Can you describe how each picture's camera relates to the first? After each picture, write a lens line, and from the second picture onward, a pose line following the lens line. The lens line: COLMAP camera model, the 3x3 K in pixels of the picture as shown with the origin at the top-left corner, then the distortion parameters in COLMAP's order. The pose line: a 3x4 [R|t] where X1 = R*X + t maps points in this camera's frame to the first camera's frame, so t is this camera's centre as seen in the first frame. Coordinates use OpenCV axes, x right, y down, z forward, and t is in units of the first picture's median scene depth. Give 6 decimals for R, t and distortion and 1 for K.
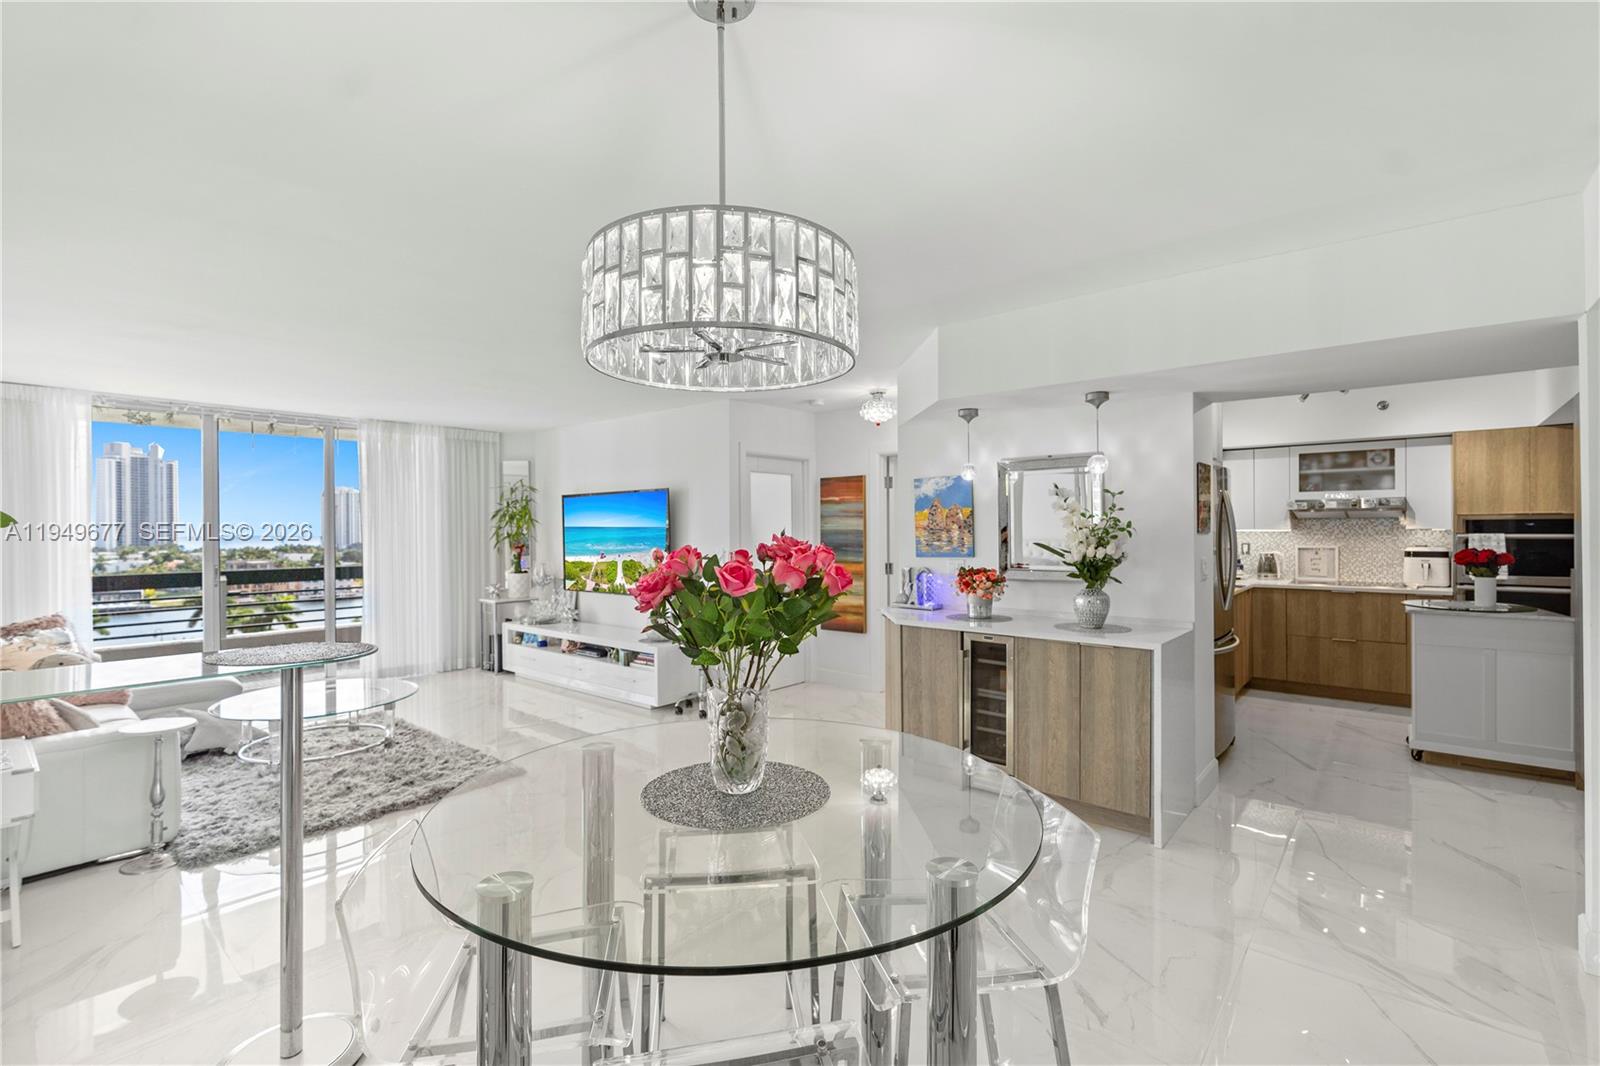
lens RADIAL K [[727.8, 0, 800.9], [0, 727.8, 529.5], [0, 0, 1]] dist [-0.009986, 0.006878]
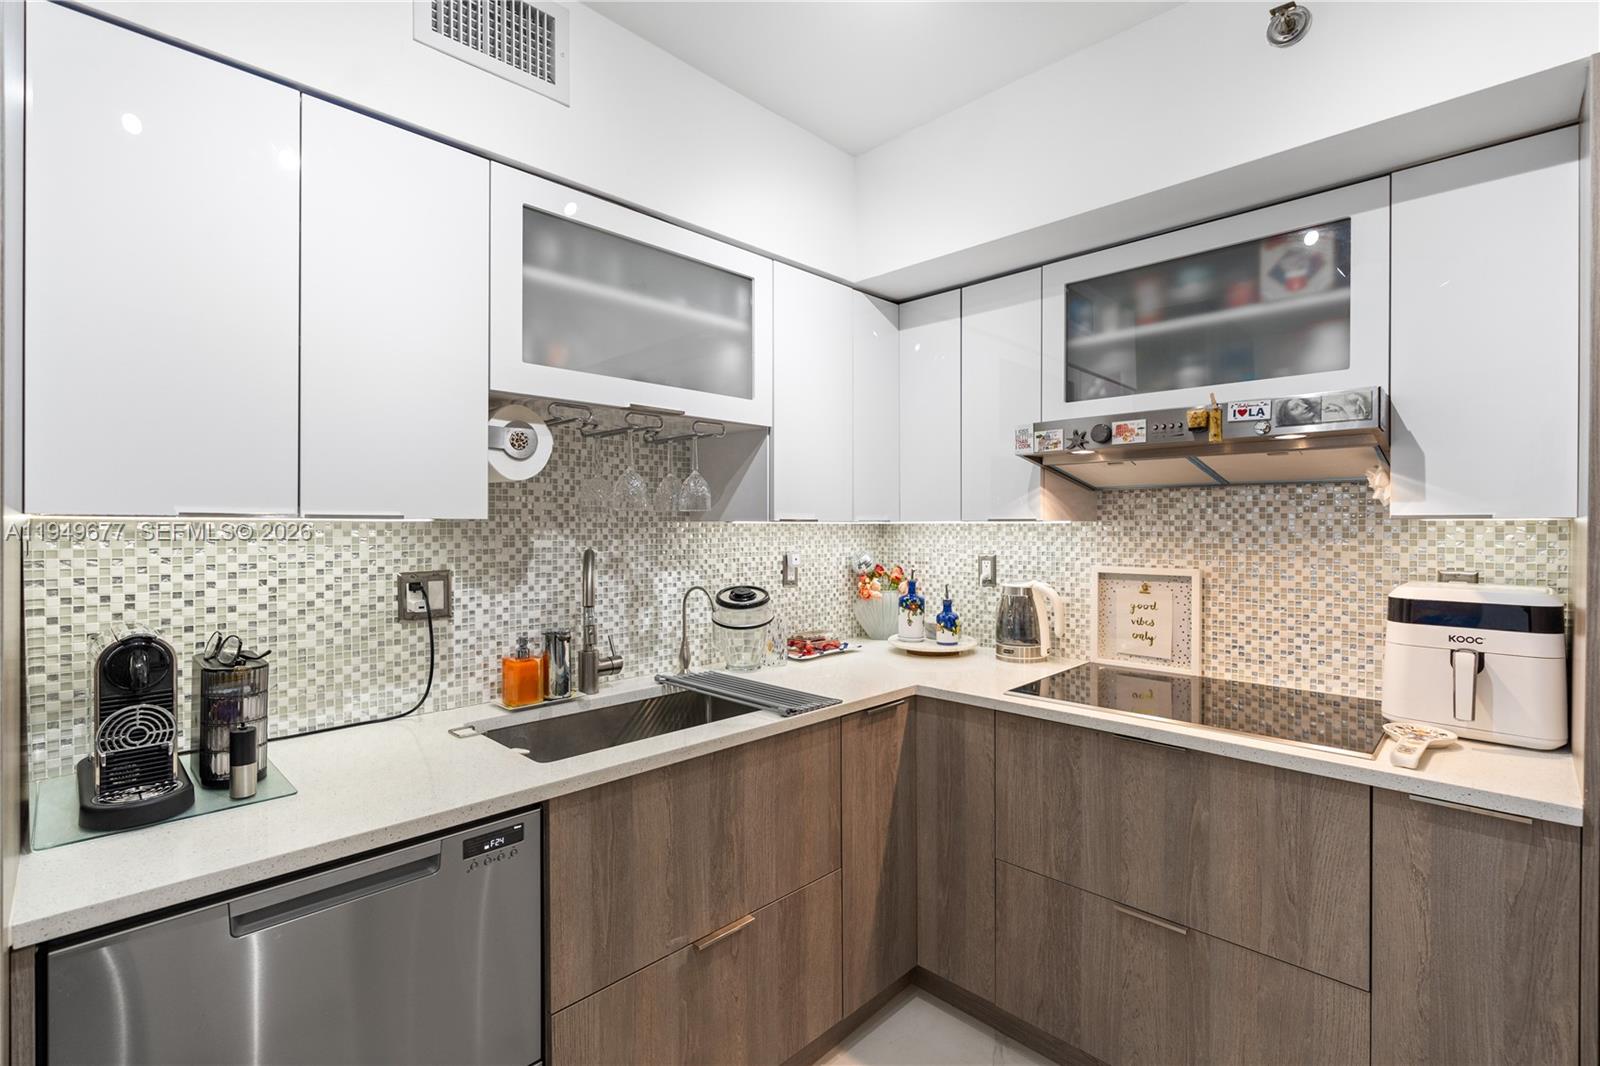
lens RADIAL K [[727.8, 0, 800.9], [0, 727.8, 529.5], [0, 0, 1]] dist [-0.009986, 0.006878]
pose [[0.996980, 0.008248, -0.077215, 0.622704], [-0.007977, 0.999961, 0.003814, 0.004646], [0.077243, -0.003186, 0.997007, 0.699639]]
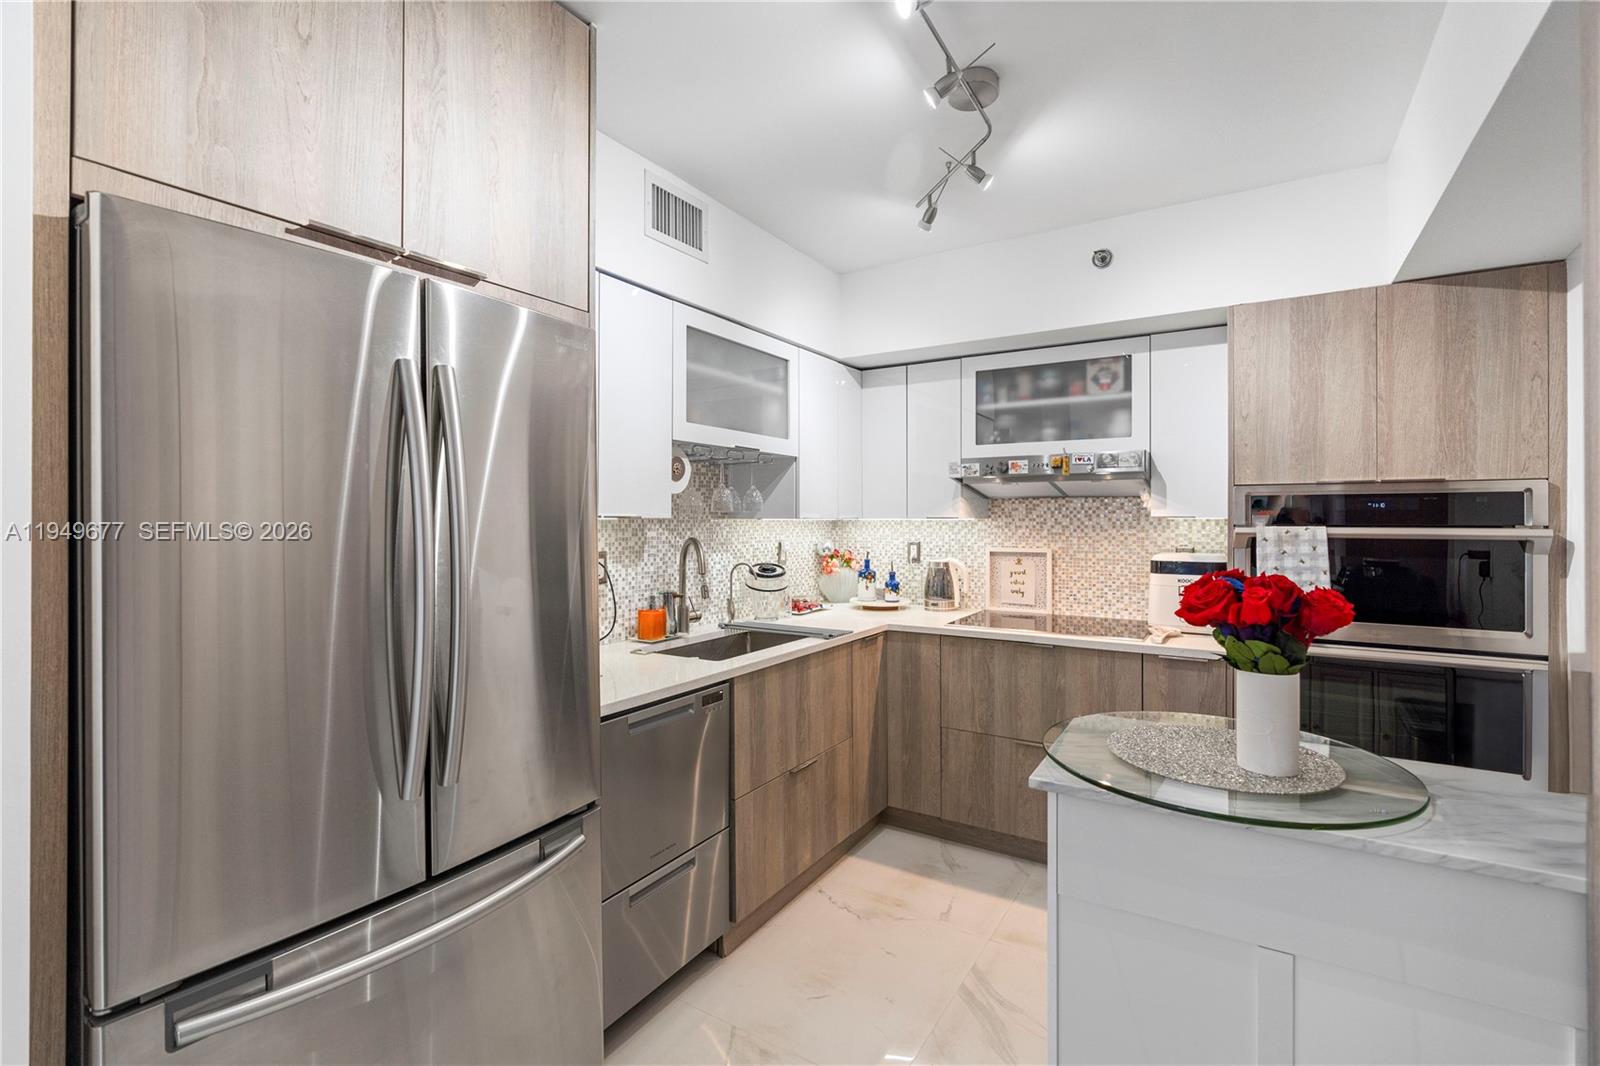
lens RADIAL K [[727.8, 0, 799.6], [0, 727.8, 517.8], [0, 0, 1]] dist [-0.001796, 0.000354]
pose [[0.990230, 0.008010, 0.139213, 0.512439], [-0.007237, 0.999955, -0.006056, 0.004635], [-0.139255, 0.004990, 0.990244, 0.525736]]
